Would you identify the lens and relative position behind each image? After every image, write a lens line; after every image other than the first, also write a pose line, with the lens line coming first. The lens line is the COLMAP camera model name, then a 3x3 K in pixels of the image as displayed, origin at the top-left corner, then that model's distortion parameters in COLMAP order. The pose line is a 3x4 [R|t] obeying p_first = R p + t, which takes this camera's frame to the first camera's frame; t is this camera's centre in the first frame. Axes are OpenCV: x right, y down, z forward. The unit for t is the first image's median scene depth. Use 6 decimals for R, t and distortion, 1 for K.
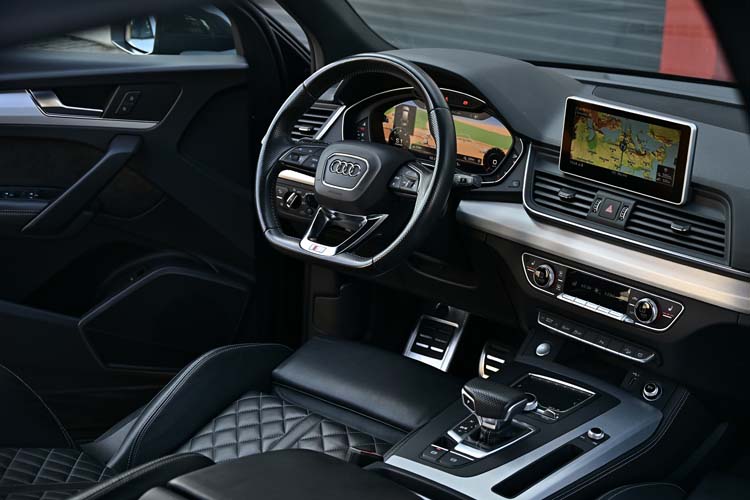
lens RADIAL K [[1296.5, 0, 375.0], [0, 1296.5, 250.0], [0, 0, 1]] dist [0.001887, -0.078658]
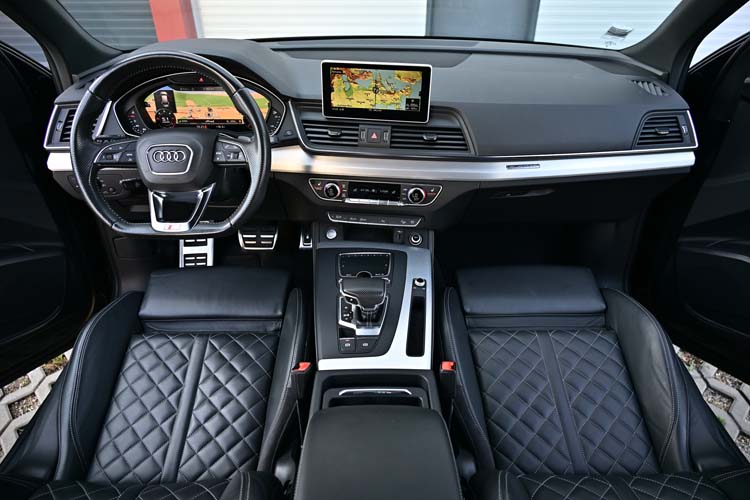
lens RADIAL K [[481.9, 0, 375.0], [0, 481.9, 250.0], [0, 0, 1]] dist [-0.003277, 0.002989]
pose [[0.758386, -0.382016, 0.528123, -0.149008], [0.219658, 0.912641, 0.344727, -0.097047], [-0.613678, -0.145430, 0.776047, 0.532392]]
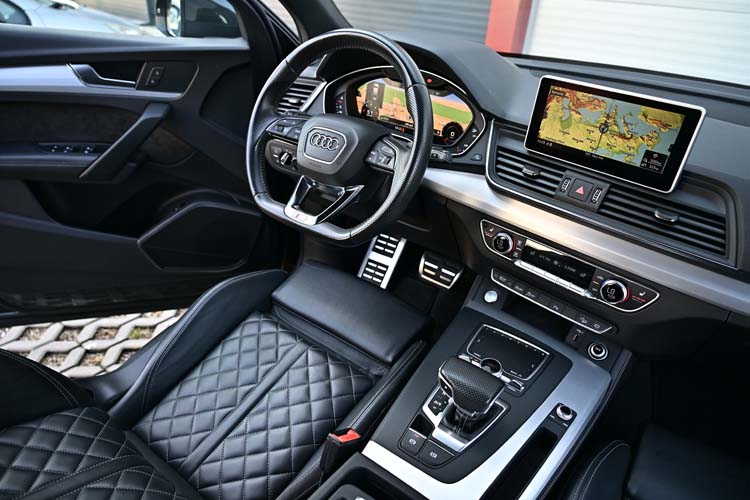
lens RADIAL K [[481.9, 0, 375.0], [0, 481.9, 250.0], [0, 0, 1]] dist [-0.003277, 0.002989]
pose [[0.998032, -0.001505, 0.062696, -0.006459], [-0.011975, 0.976742, 0.214084, -0.062340], [-0.061560, -0.214414, 0.974801, 0.597436]]
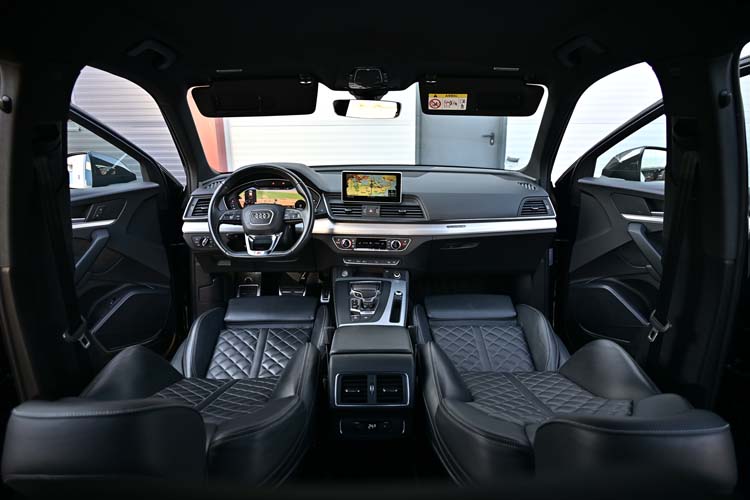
lens RADIAL K [[481.9, 0, 375.0], [0, 481.9, 250.0], [0, 0, 1]] dist [-0.003277, 0.002989]
pose [[0.757419, -0.215409, 0.616373, -0.404750], [0.226451, 0.972082, 0.061451, -0.012159], [-0.612402, 0.093034, 0.785053, 0.234662]]
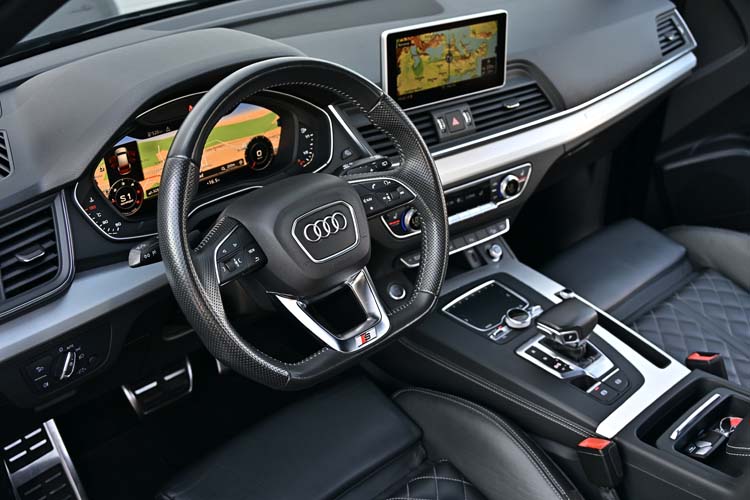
lens RADIAL K [[888.9, 0, 375.0], [0, 888.9, 250.0], [0, 0, 1]] dist [-0.009904, -0.010352]
pose [[0.102423, -0.497399, 0.861455, -0.453135], [0.320239, 0.836393, 0.444853, -0.264495], [-0.941784, 0.230308, 0.244952, 0.871239]]
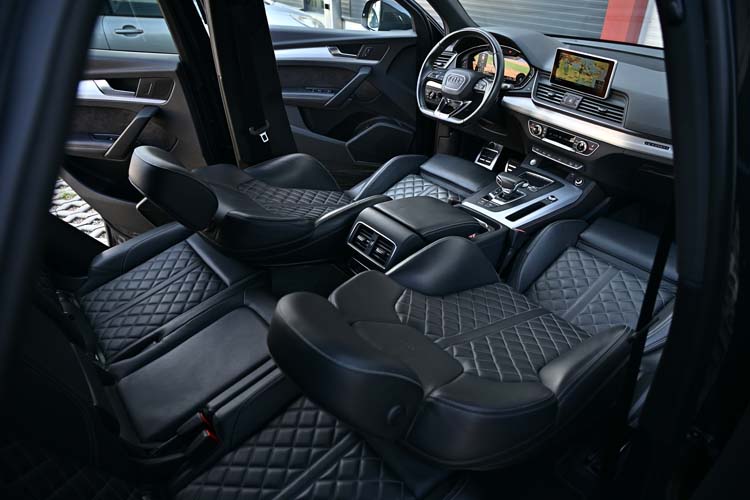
lens RADIAL K [[483.1, 0, 375.0], [0, 483.1, 250.0], [0, 0, 1]] dist [-0.009803, 0.001149]
pose [[0.982797, 0.076322, -0.168179, 0.005251], [-0.031233, 0.966186, 0.255948, 0.015532], [0.182027, -0.246293, 0.951949, 0.062887]]
